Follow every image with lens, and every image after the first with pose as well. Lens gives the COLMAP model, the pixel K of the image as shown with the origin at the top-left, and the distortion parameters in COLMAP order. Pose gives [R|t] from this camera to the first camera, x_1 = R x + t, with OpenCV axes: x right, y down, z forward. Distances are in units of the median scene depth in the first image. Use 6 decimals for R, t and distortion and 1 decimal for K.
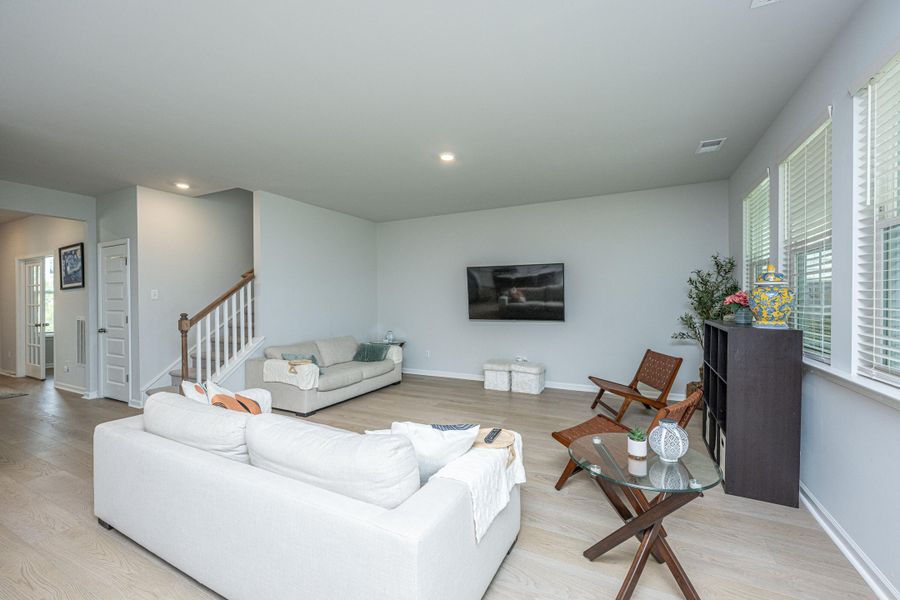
lens RADIAL K [[370.0, 0, 445.8], [0, 370.0, 302.8], [0, 0, 1]] dist [-0.000362, 0.000071]
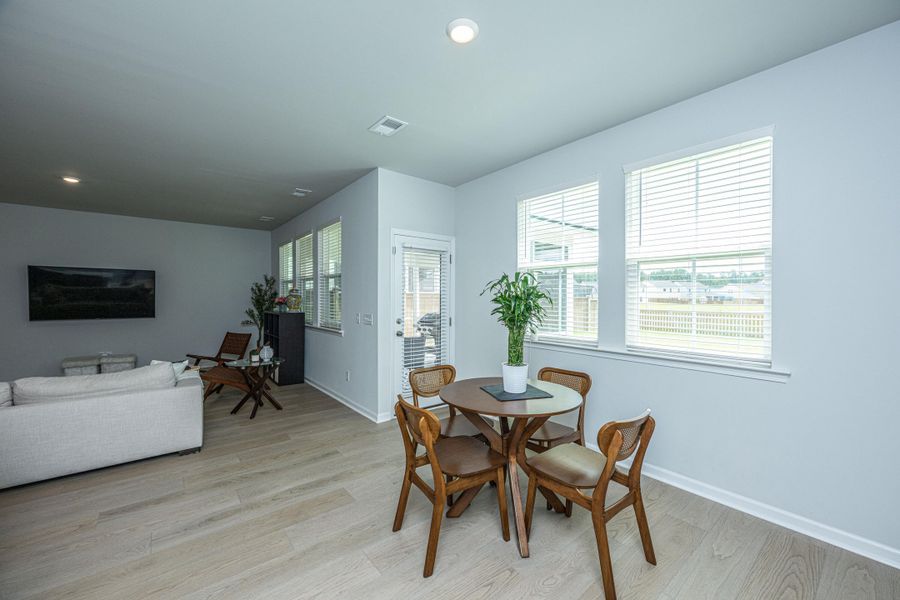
lens RADIAL K [[370.0, 0, 450.2], [0, 370.0, 301.9], [0, 0, 1]] dist [-0.000362, 0.000071]
pose [[0.411497, -0.004567, 0.911400, -0.487275], [0.005403, 0.999982, 0.002572, 0.000117], [-0.911395, 0.003866, 0.411514, -0.495134]]
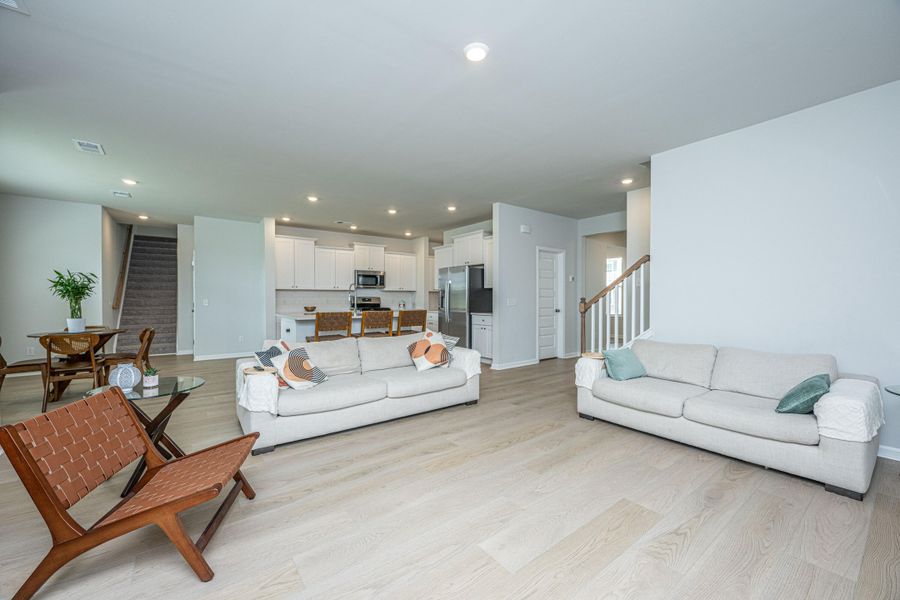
lens RADIAL K [[370.0, 0, 445.8], [0, 370.0, 298.7], [0, 0, 1]] dist [-0.000362, 0.000071]
pose [[-0.434812, 0.008922, -0.900477, 0.525881], [-0.002997, 0.999931, 0.011355, 0.018686], [0.900516, 0.007636, -0.434755, 1.056868]]
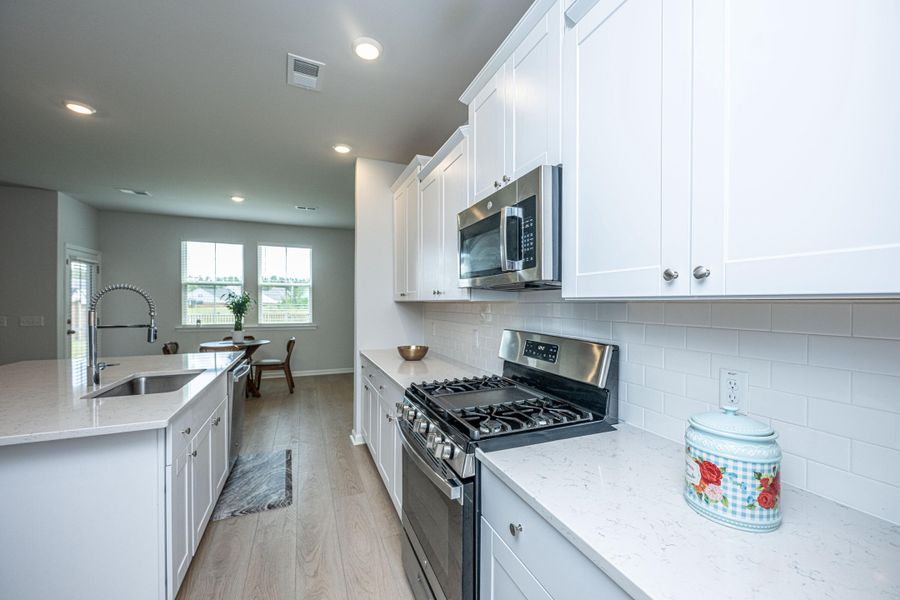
lens RADIAL K [[370.0, 0, 450.4], [0, 370.0, 304.0], [0, 0, 1]] dist [-0.000362, 0.000071]
pose [[-0.740818, 0.000397, 0.671706, -1.057949], [0.008675, 0.999922, 0.008977, 0.003754], [-0.671650, 0.012478, -0.740763, -0.013870]]
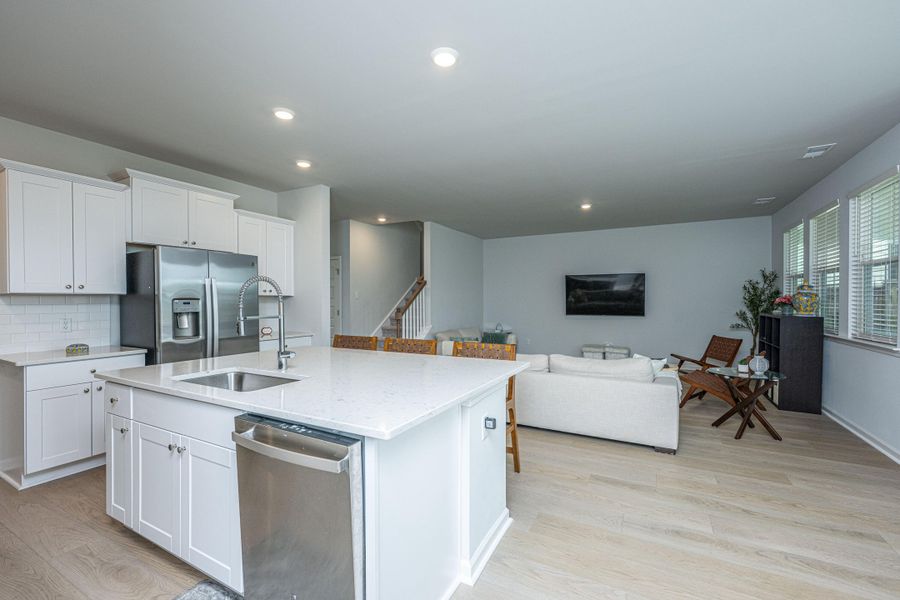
lens RADIAL K [[370.0, 0, 449.4], [0, 370.0, 302.9], [0, 0, 1]] dist [-0.000362, 0.000071]
pose [[0.999491, 0.005433, -0.031438, -0.430133], [-0.005493, 0.999983, -0.001834, 0.009646], [0.031428, 0.002005, 0.999504, -0.460593]]
